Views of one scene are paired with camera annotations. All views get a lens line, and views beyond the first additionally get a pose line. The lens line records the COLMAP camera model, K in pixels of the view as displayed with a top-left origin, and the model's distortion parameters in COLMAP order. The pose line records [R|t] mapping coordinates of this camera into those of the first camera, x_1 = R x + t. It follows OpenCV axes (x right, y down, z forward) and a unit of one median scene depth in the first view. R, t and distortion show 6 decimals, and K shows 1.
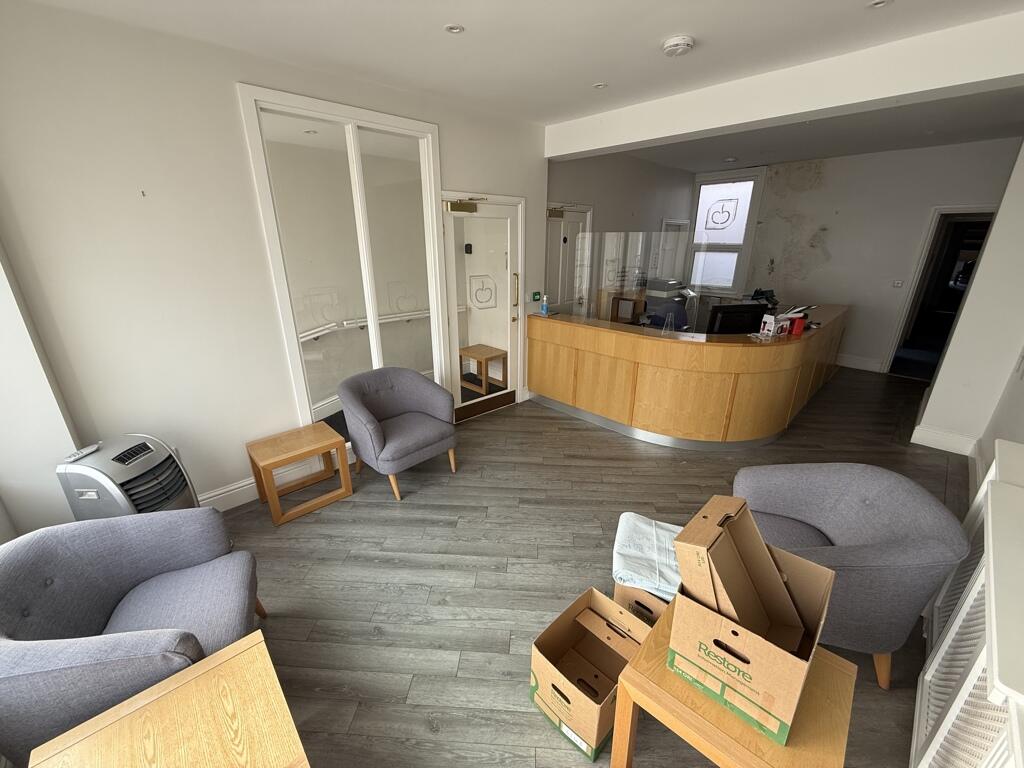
lens RADIAL K [[408.1, 0, 512.0], [0, 408.1, 384.0], [0, 0, 1]] dist [0.000894, -0.002868]
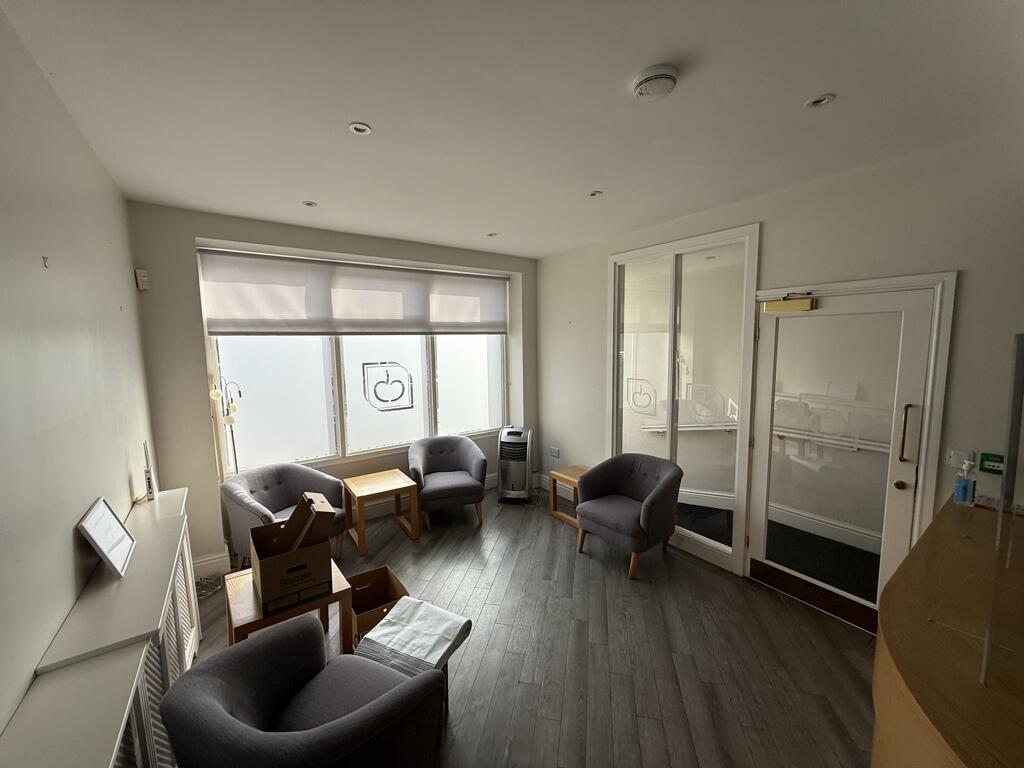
lens RADIAL K [[408.1, 0, 512.0], [0, 408.1, 384.0], [0, 0, 1]] dist [0.000894, -0.002868]
pose [[-0.149606, 0.104954, -0.983160, 0.526290], [-0.327454, 0.932977, 0.149425, -0.170918], [0.932948, 0.344294, -0.105211, 0.463004]]
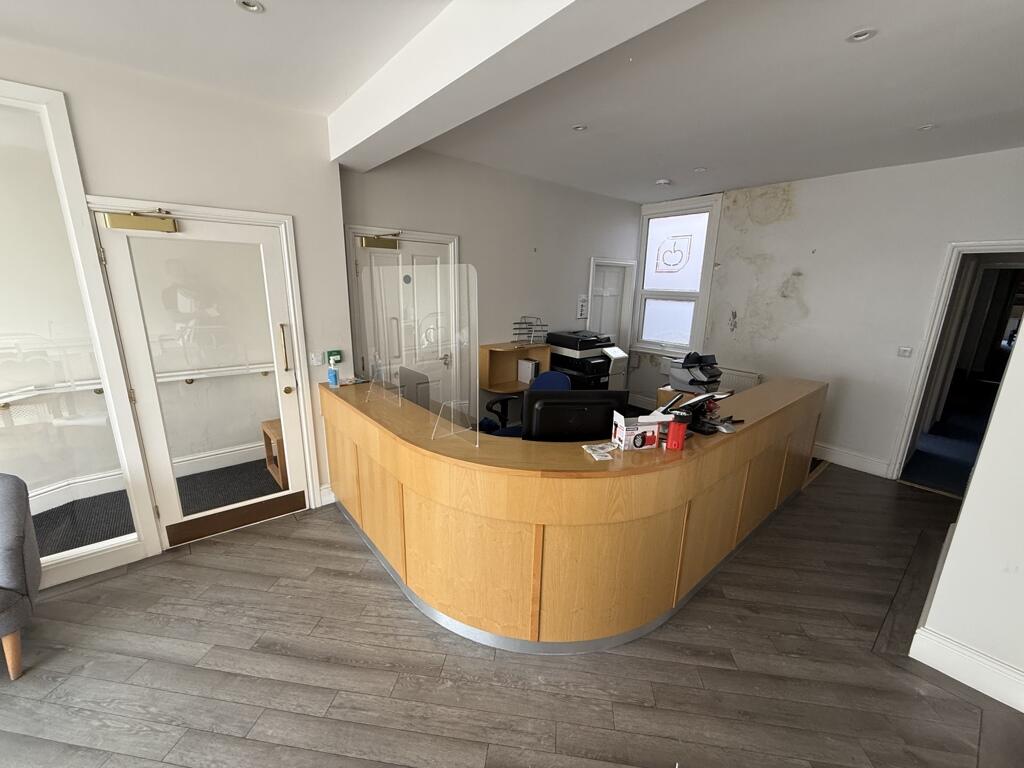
lens RADIAL K [[408.1, 0, 512.0], [0, 408.1, 384.0], [0, 0, 1]] dist [0.000894, -0.002868]
pose [[0.996871, 0.038747, -0.068901, 0.369502], [-0.045425, 0.994135, -0.098148, -0.103993], [0.064694, 0.100971, 0.992784, 0.307476]]
